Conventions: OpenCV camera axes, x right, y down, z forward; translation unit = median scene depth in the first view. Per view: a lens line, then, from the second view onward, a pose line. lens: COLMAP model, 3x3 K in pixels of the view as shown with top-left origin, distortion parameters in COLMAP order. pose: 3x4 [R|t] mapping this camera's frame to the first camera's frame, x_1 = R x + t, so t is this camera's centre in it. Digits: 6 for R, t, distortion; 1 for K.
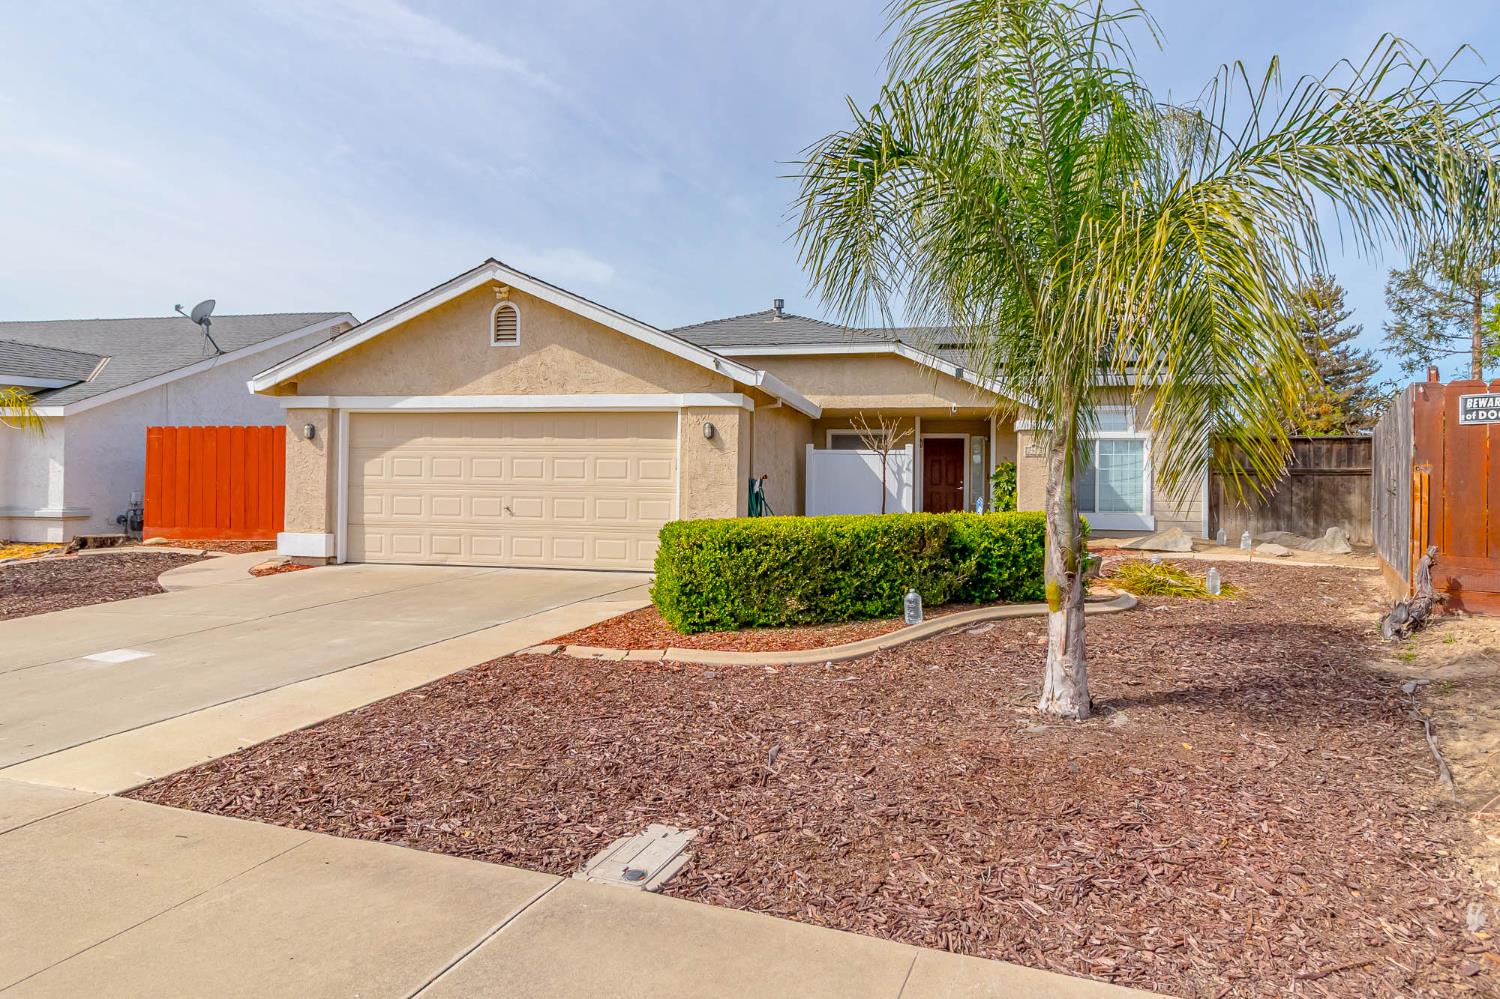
lens RADIAL K [[876.6, 0, 777.0], [0, 876.6, 484.6], [0, 0, 1]] dist [-0.002367, -0.000713]
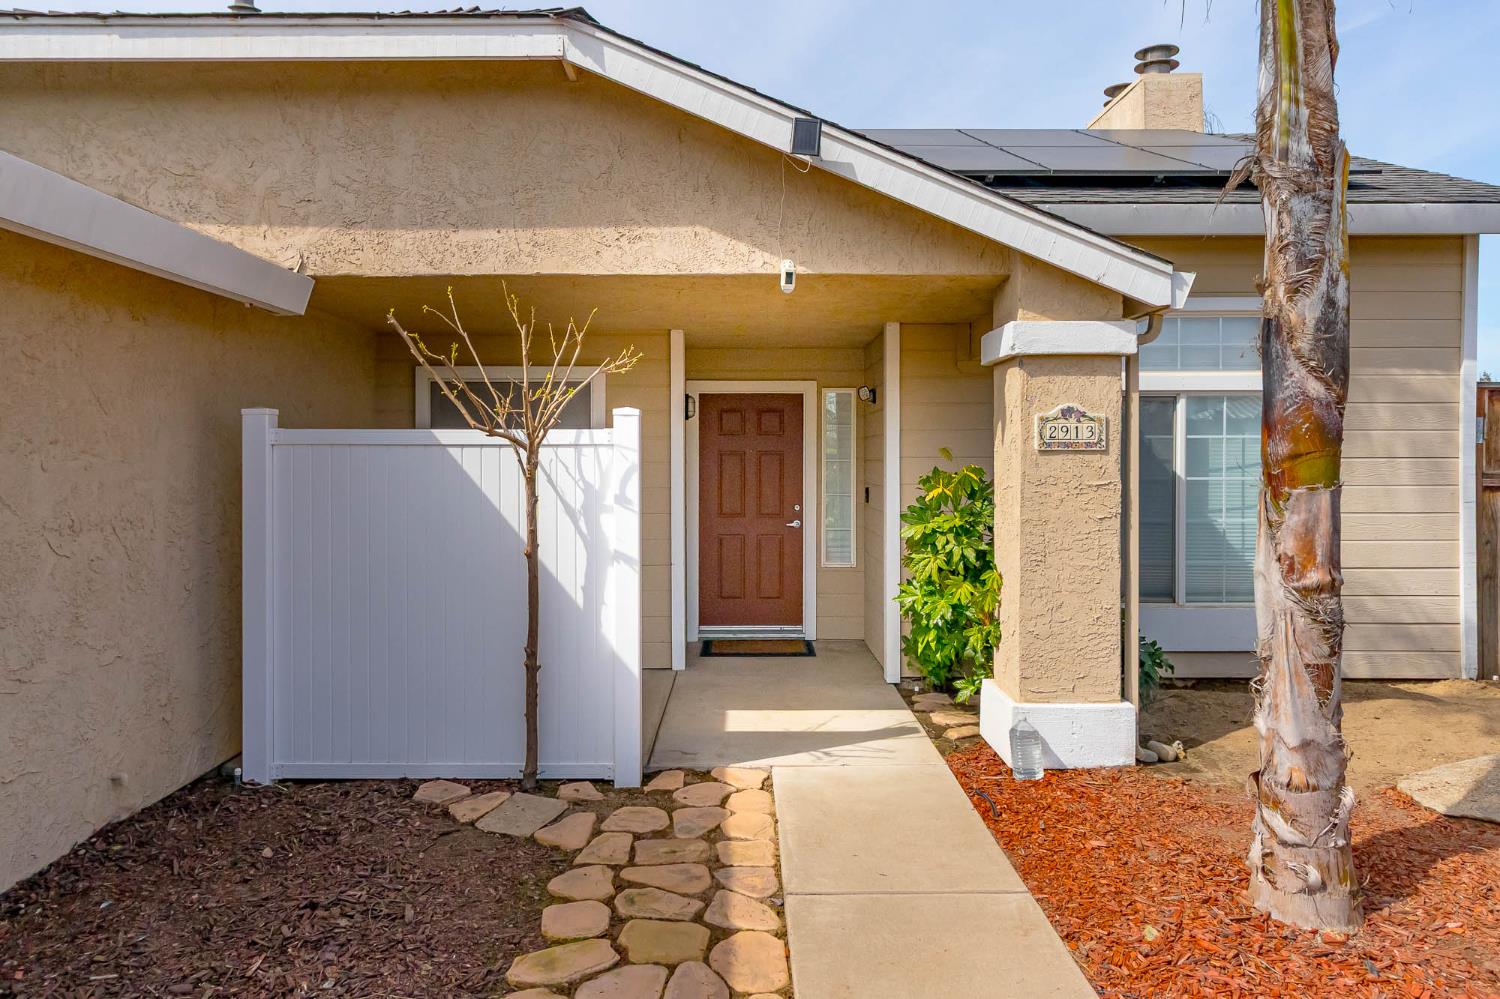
lens RADIAL K [[1023.8, 0, 746.6], [0, 1023.8, 459.6], [0, 0, 1]] dist [0.001937, 0.000274]
pose [[0.983371, -0.008907, 0.181388, 0.172605], [0.008453, 0.999959, 0.003276, -0.040867], [-0.181410, -0.001688, 0.983406, 0.905334]]
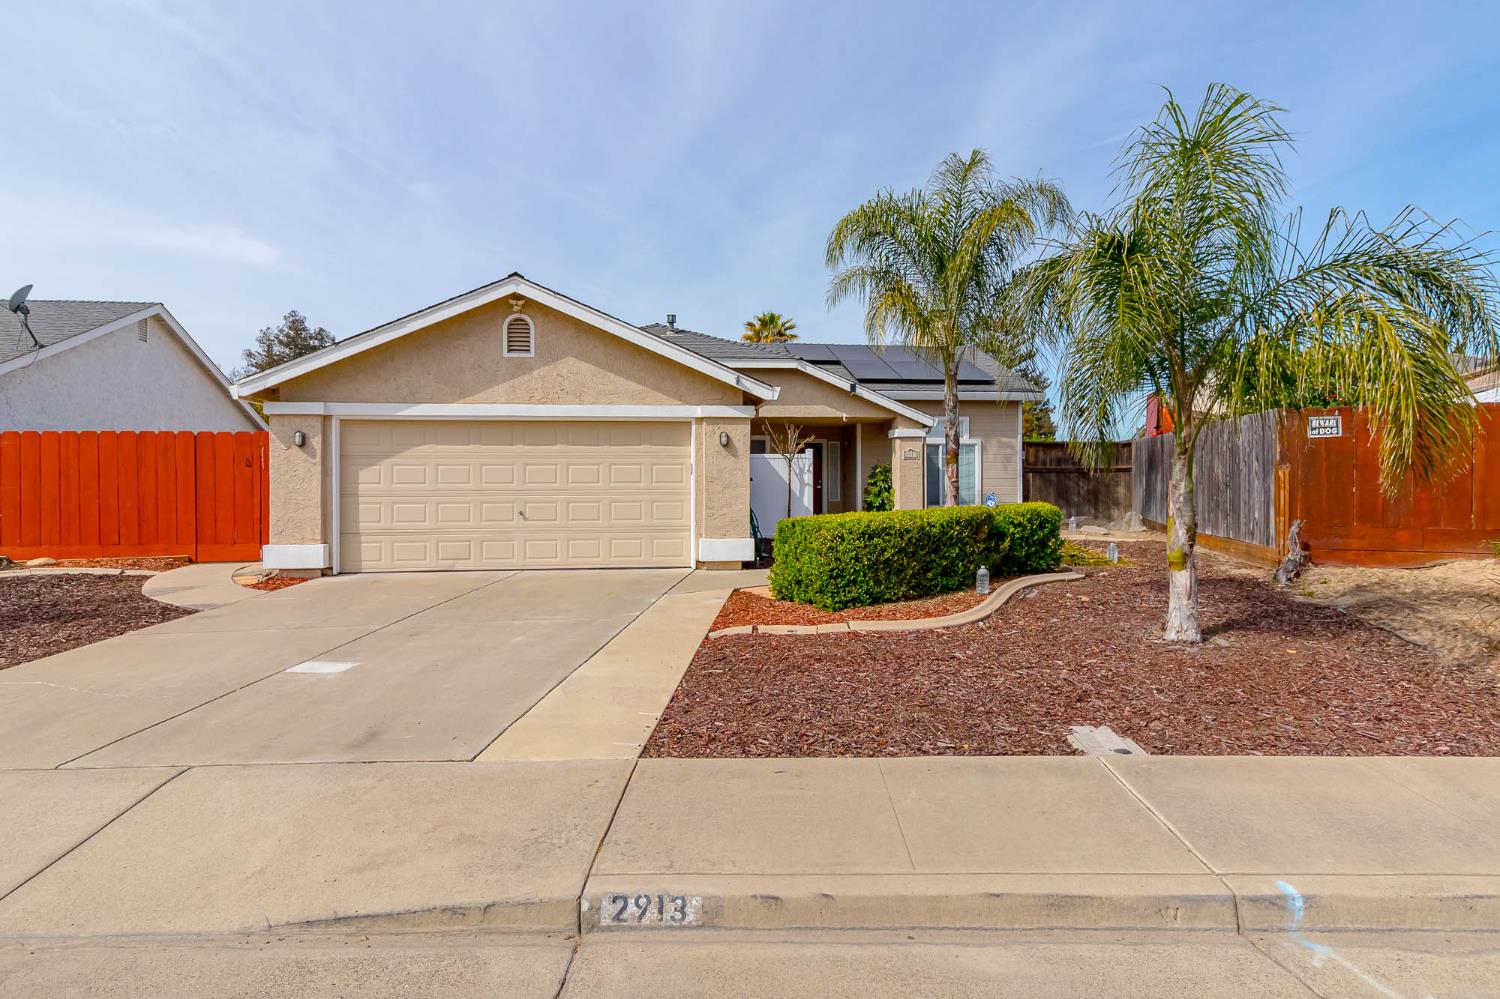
lens RADIAL K [[854.9, 0, 750.0], [0, 854.9, 499.5], [0, 0, 1]] dist [-0.002404, -0.000279]
pose [[0.949573, -0.021062, 0.312838, -0.362780], [0.015728, 0.999685, 0.019565, -0.004668], [-0.313151, -0.013658, 0.949605, -0.049141]]
